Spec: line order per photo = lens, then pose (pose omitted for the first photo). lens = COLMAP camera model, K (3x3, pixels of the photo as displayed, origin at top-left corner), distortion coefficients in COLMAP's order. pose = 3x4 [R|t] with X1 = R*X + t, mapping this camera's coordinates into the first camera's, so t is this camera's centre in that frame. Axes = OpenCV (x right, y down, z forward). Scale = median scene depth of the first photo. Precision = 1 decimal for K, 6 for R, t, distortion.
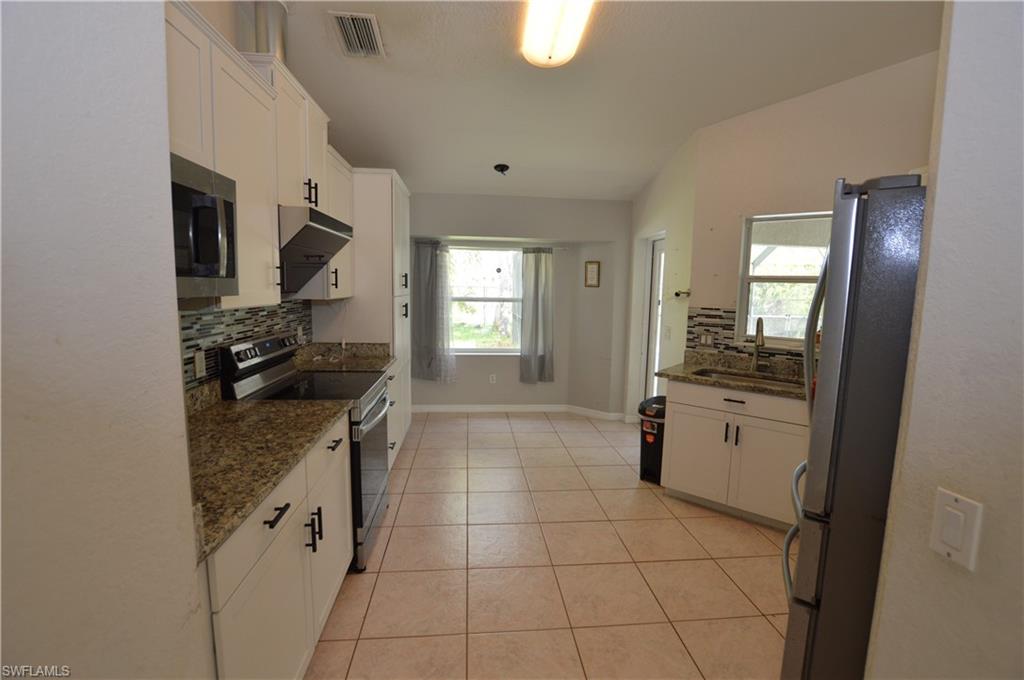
lens RADIAL K [[454.2, 0, 513.0], [0, 454.2, 340.4], [0, 0, 1]] dist [-0.025291, -0.000269]
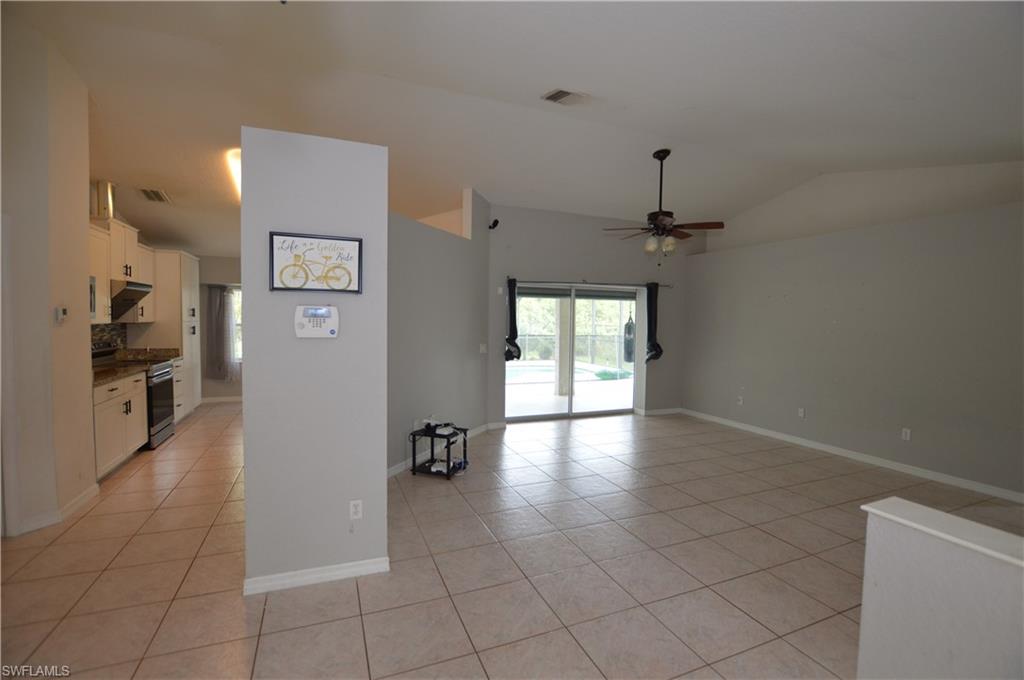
lens RADIAL K [[454.2, 0, 510.7], [0, 454.2, 337.5], [0, 0, 1]] dist [-0.025291, -0.000269]
pose [[0.956257, -0.022922, 0.291630, 0.528305], [0.044343, 0.996763, -0.067055, 0.162443], [-0.289149, 0.077053, 0.954178, -1.200959]]
